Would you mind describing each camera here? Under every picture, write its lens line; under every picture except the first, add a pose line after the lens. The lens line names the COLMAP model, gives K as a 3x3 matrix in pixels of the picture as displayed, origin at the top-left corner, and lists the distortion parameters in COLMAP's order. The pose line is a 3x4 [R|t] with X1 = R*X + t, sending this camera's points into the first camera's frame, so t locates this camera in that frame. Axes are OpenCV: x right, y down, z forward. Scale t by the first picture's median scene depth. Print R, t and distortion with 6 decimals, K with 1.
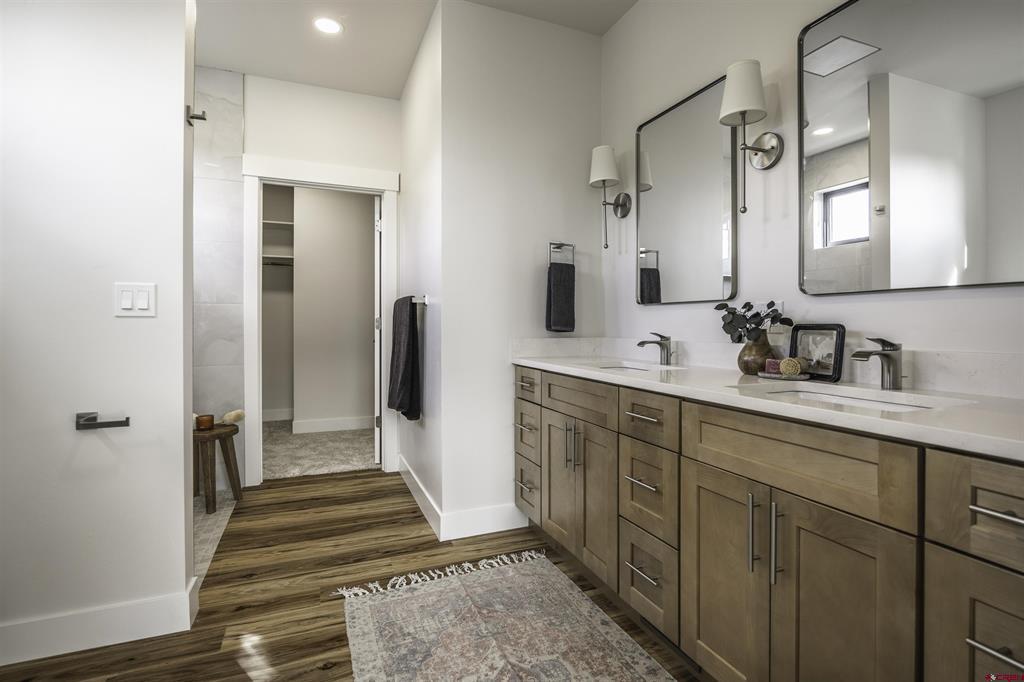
lens RADIAL K [[490.7, 0, 508.7], [0, 490.7, 334.2], [0, 0, 1]] dist [-0.001353, 0.000255]
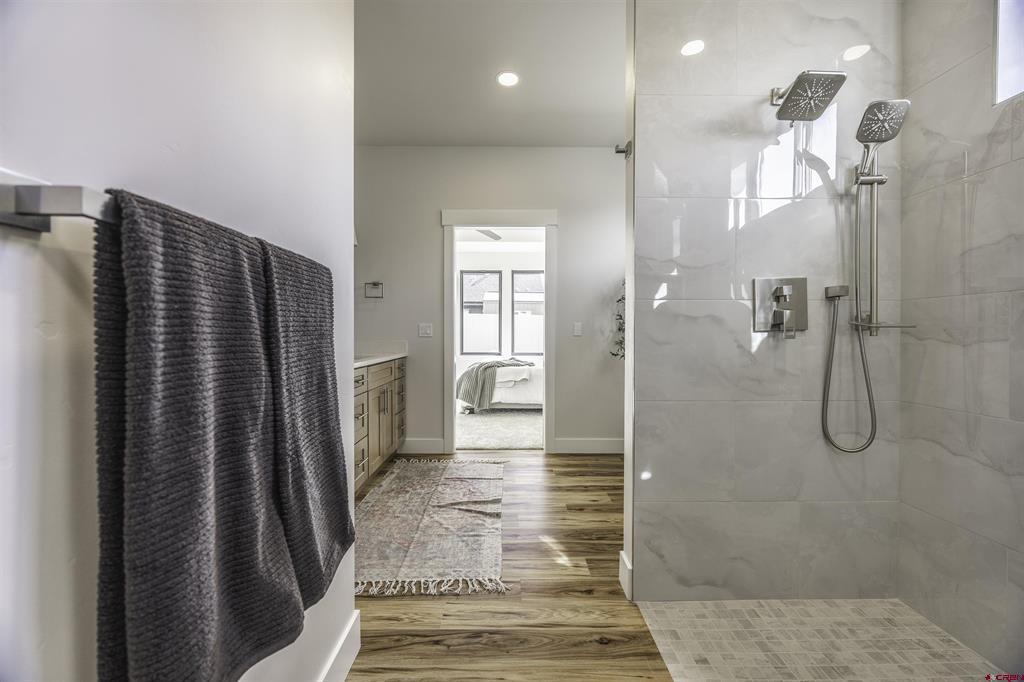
lens RADIAL K [[396.1, 0, 514.4], [0, 396.1, 337.5], [0, 0, 1]] dist [-0.001766, -0.000089]
pose [[-0.935219, -0.006217, 0.354015, -0.722216], [0.003241, 0.999654, 0.026119, -0.034953], [-0.354055, 0.025574, -0.934875, 1.927816]]
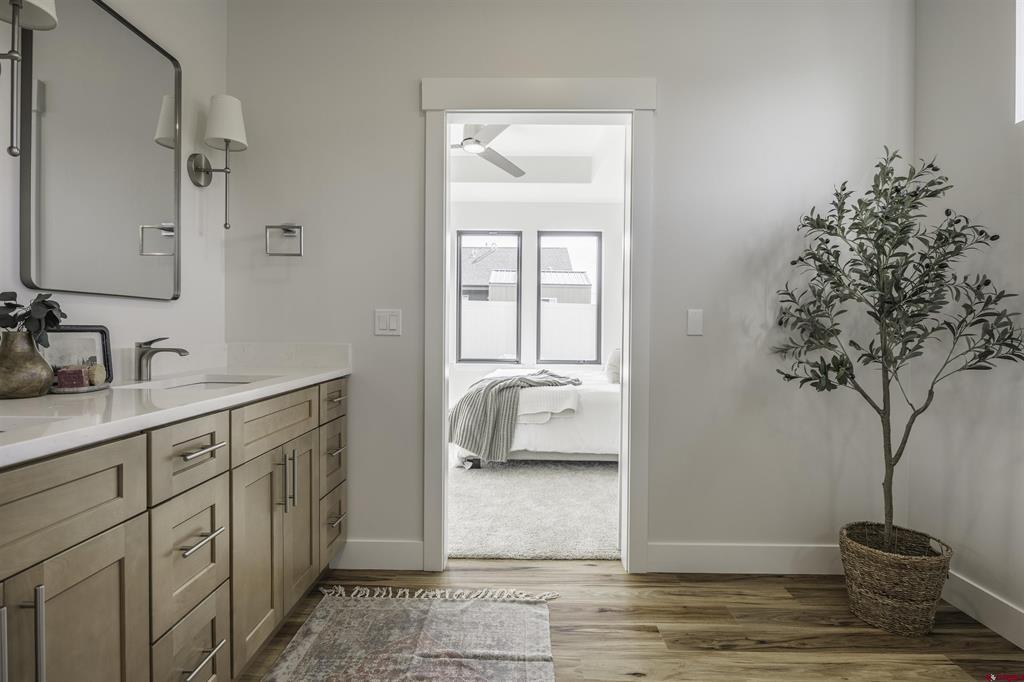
lens RADIAL K [[522.0, 0, 512.0], [0, 522.0, 341.0], [0, 0, 1]] dist [-0.002600, -0.000186]
pose [[-0.924321, -0.016324, 0.381265, -0.391988], [-0.002101, 0.999287, 0.037691, -0.024421], [-0.381609, 0.034038, -0.923697, 1.326143]]
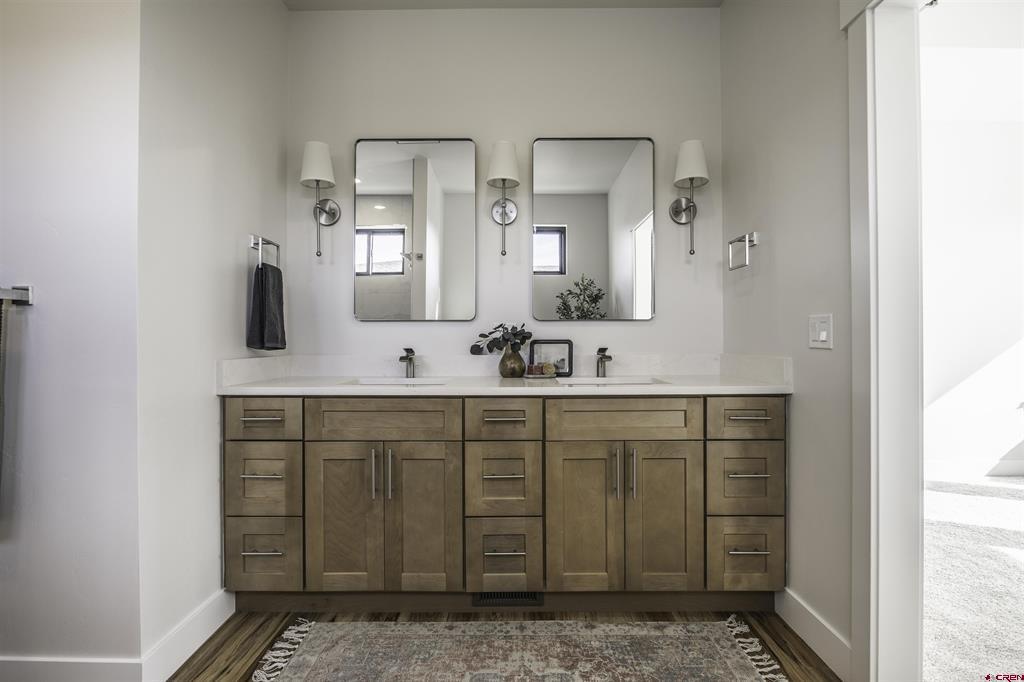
lens RADIAL K [[475.1, 0, 512.0], [0, 475.1, 341.0], [0, 0, 1]] dist [-0.001980, -0.000344]
pose [[0.377576, -0.006888, 0.925953, -0.661403], [0.019524, 0.999809, -0.000523, -0.014669], [-0.925773, 0.018276, 0.377638, 0.473885]]
